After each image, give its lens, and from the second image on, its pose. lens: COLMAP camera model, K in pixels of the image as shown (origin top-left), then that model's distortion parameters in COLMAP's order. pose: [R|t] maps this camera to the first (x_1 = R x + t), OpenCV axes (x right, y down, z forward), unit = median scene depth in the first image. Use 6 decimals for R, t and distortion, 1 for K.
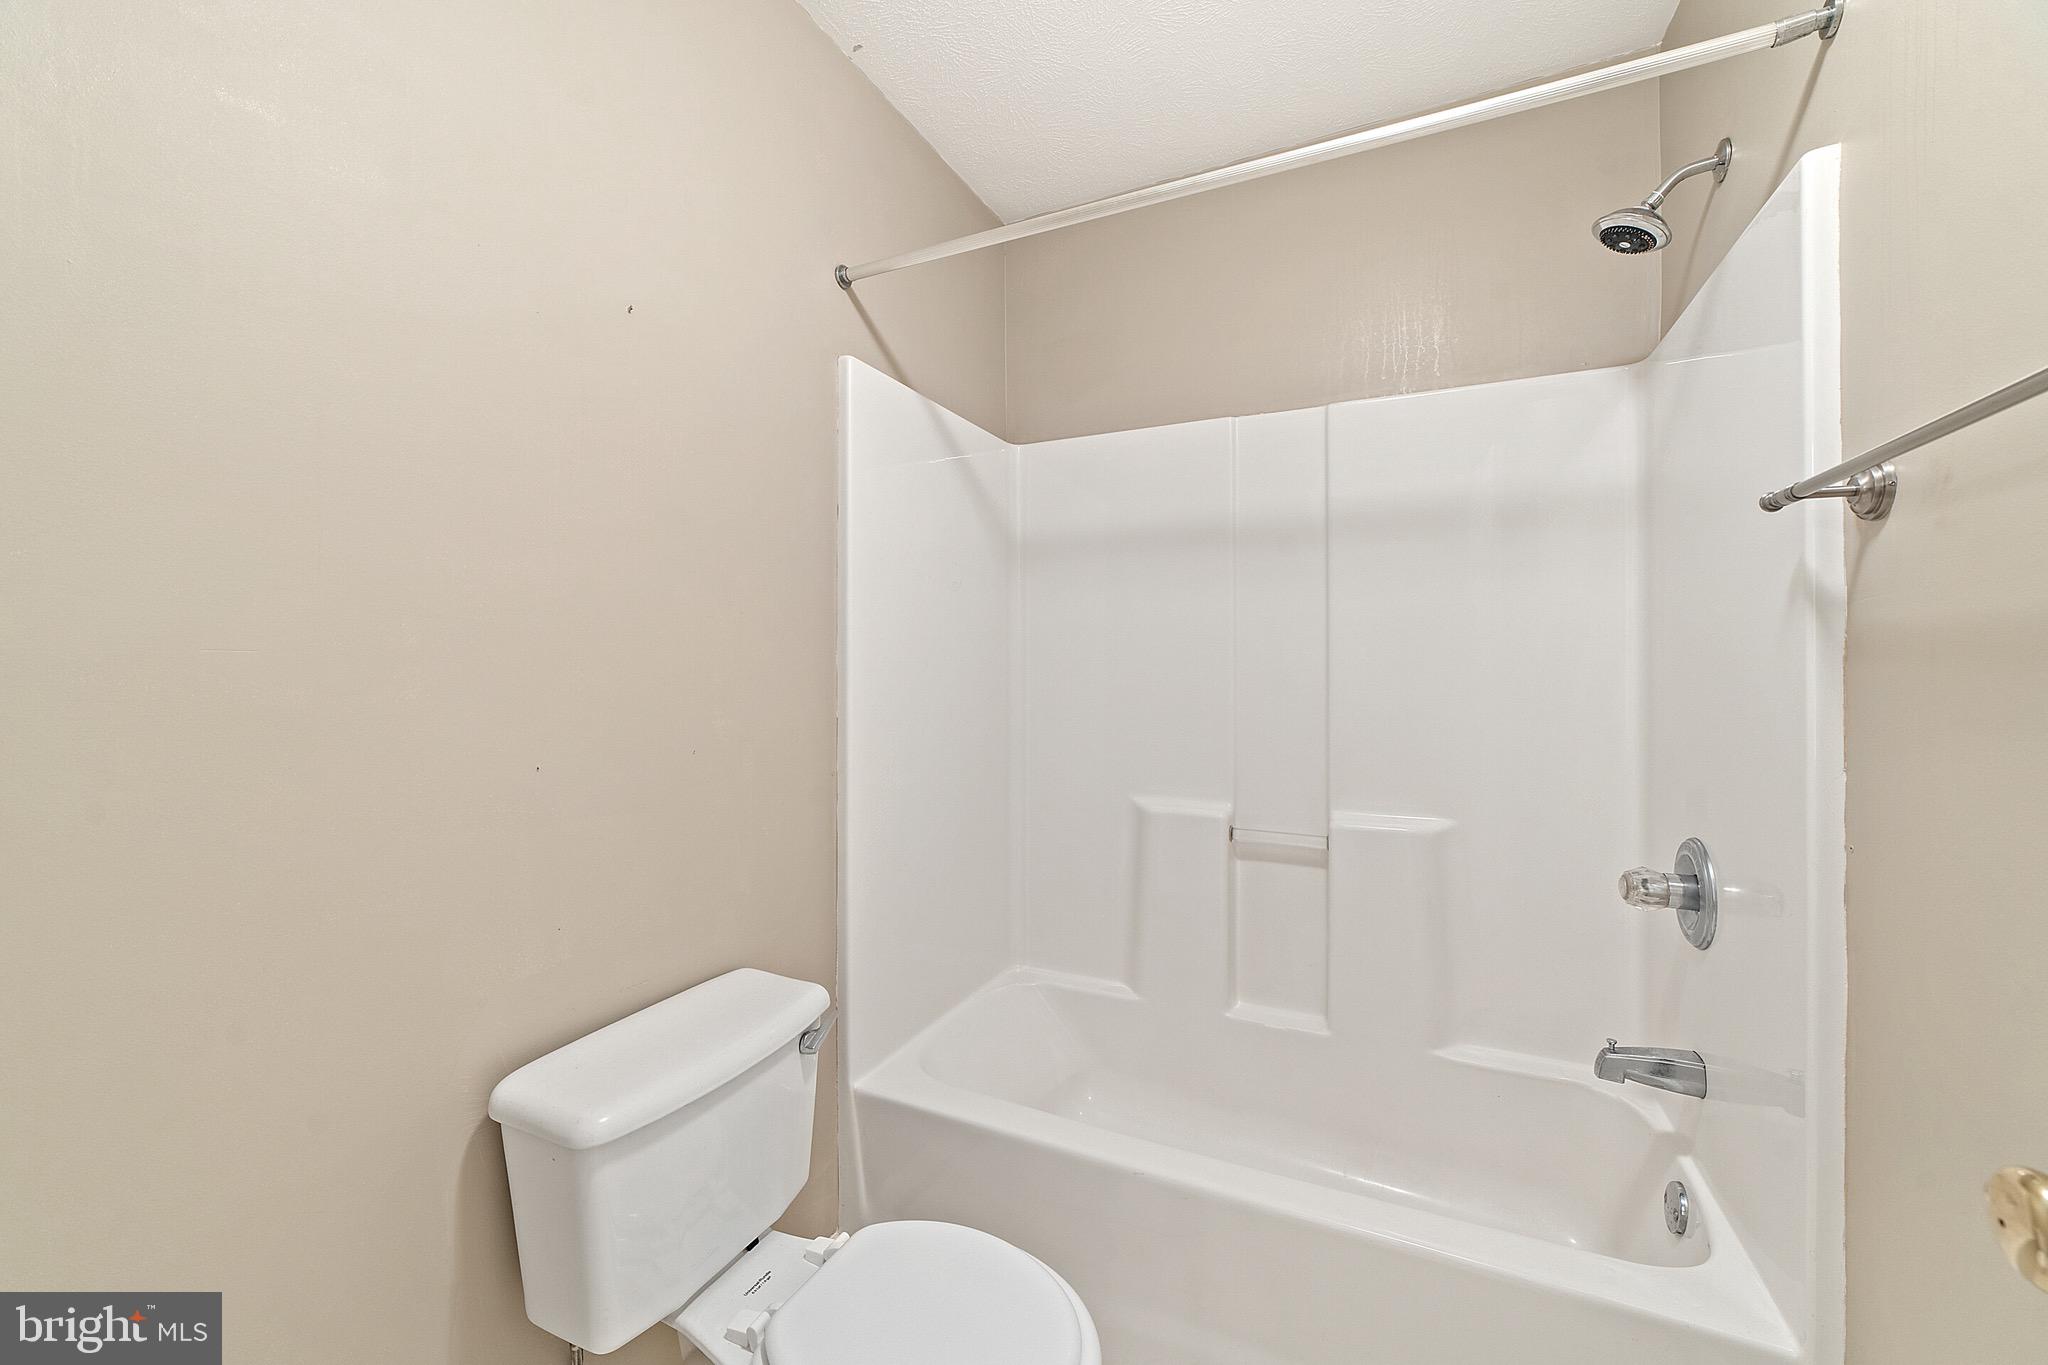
lens RADIAL K [[813.0, 0, 1024.0], [0, 813.0, 682.5], [0, 0, 1]] dist [-0.002667, -0.000106]
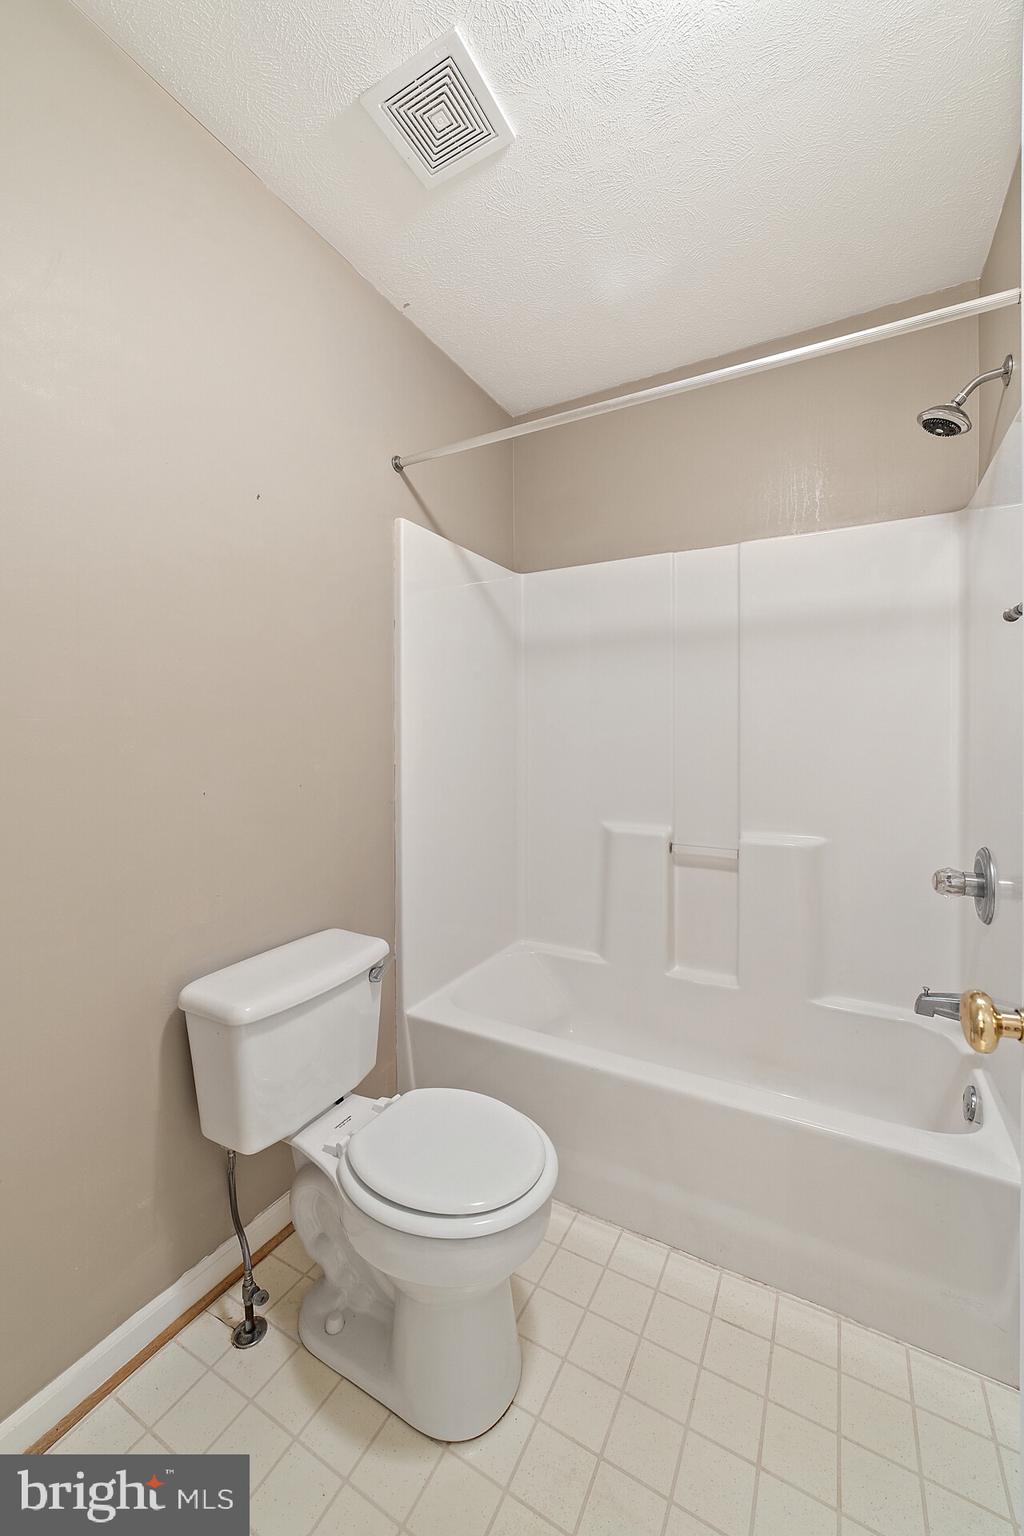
lens RADIAL K [[621.6, 0, 508.7], [0, 621.6, 755.6], [0, 0, 1]] dist [0.002019, -0.000012]
pose [[0.998428, -0.000294, -0.056040, 0.046726], [0.001196, 0.999870, 0.016061, 0.010466], [0.056028, -0.016103, 0.998299, -0.135346]]
